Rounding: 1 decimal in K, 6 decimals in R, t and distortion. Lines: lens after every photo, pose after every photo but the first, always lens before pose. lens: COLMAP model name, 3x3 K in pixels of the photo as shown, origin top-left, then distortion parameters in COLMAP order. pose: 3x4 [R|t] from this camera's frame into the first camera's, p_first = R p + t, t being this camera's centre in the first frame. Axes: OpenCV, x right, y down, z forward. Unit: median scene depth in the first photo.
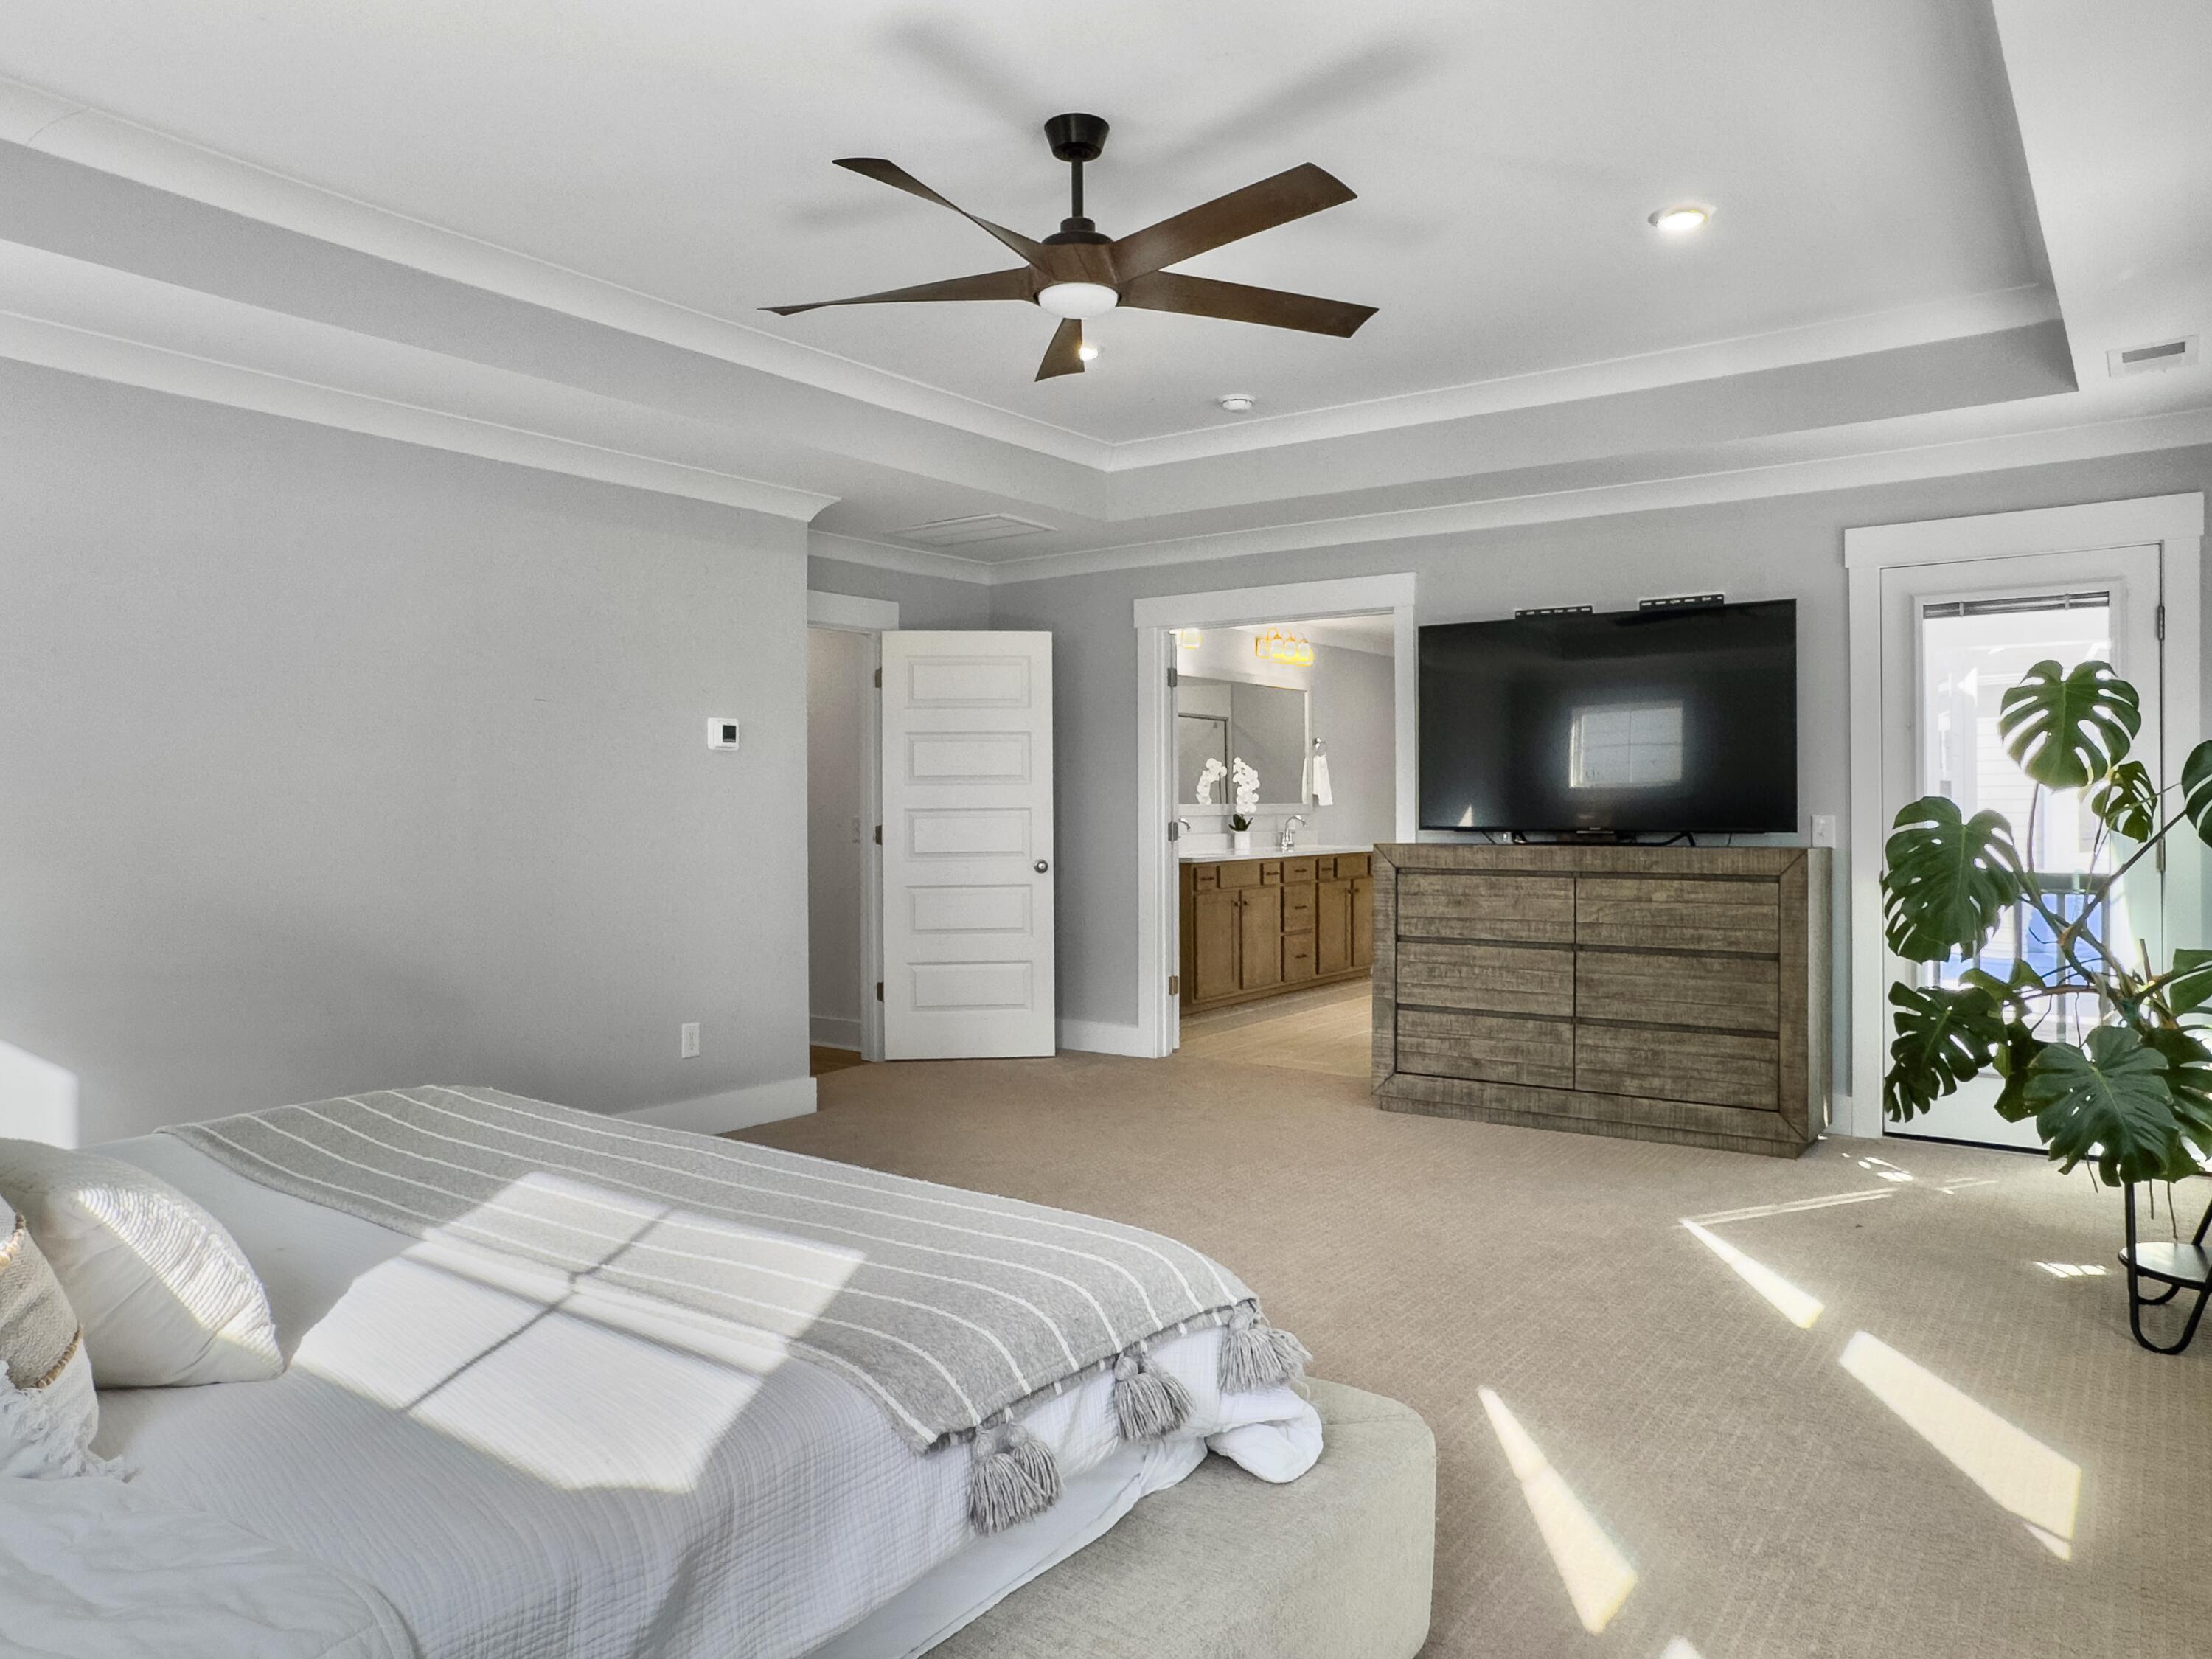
lens RADIAL K [[1464.9, 0, 1099.4], [0, 1464.9, 818.1], [0, 0, 1]] dist [-0.049148, 0.055682]
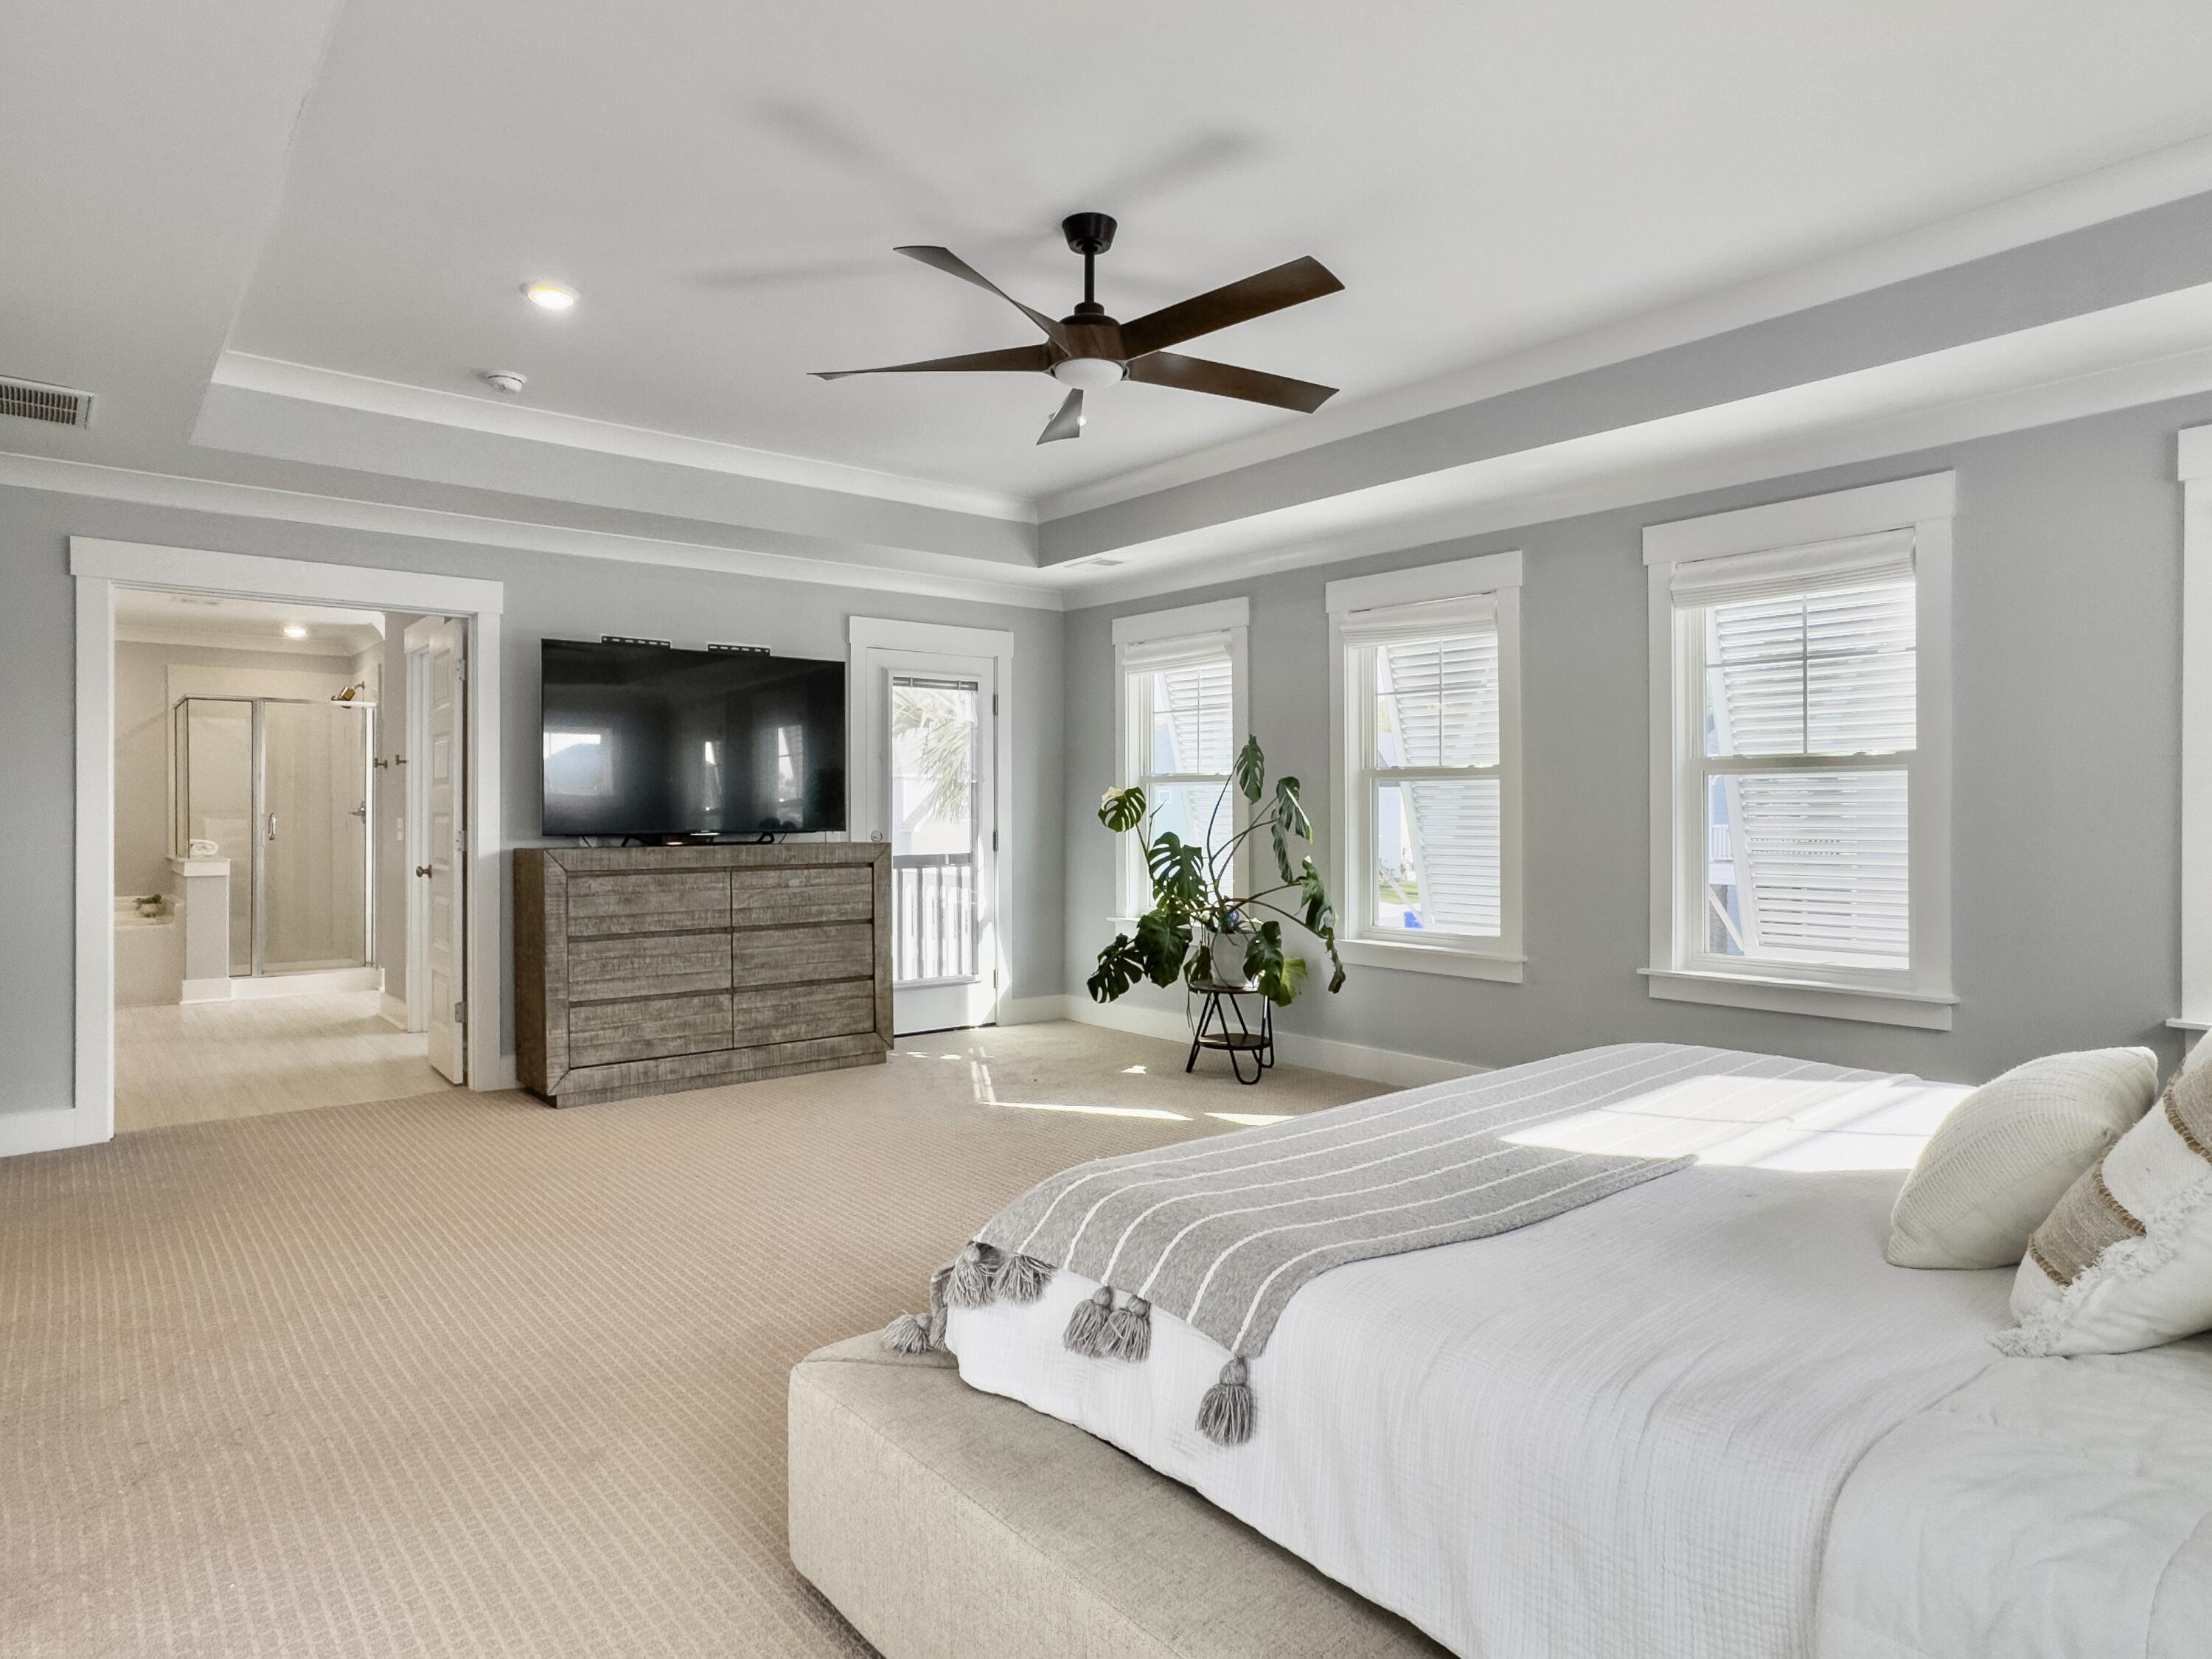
lens RADIAL K [[1248.5, 0, 1096.4], [0, 1248.5, 824.8], [0, 0, 1]] dist [-0.024308, 0.012773]
pose [[0.299826, -0.009034, 0.953951, -0.560864], [0.007608, 0.999946, 0.007079, -0.002854], [-0.953964, 0.005135, 0.299878, 0.404195]]
